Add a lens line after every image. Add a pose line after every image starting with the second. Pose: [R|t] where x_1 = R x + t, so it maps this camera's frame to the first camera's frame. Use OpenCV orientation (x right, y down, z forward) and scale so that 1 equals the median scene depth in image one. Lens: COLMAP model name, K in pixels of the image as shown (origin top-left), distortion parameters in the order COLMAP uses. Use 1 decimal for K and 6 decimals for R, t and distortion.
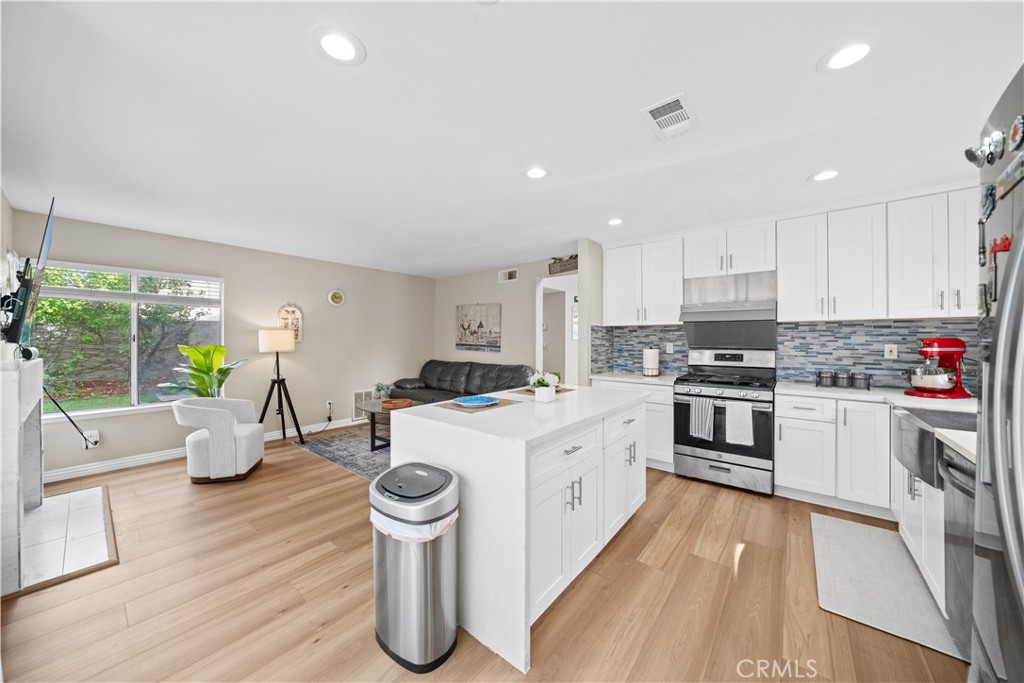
lens RADIAL K [[353.9, 0, 505.6], [0, 353.9, 339.1], [0, 0, 1]] dist [-0.007077, -0.000725]
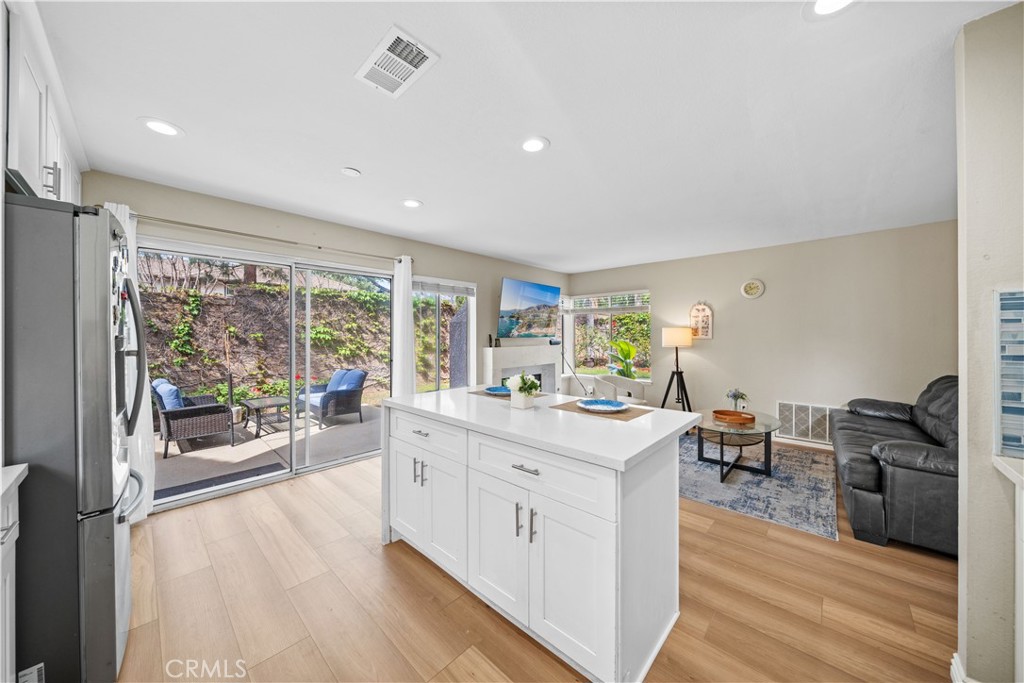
lens RADIAL K [[353.9, 0, 509.2], [0, 353.9, 335.7], [0, 0, 1]] dist [-0.007077, -0.000725]
pose [[-0.069849, 0.003523, -0.997551, 0.517619], [-0.003860, 0.999985, 0.003802, -0.002436], [0.997550, 0.004116, -0.069834, 0.539339]]
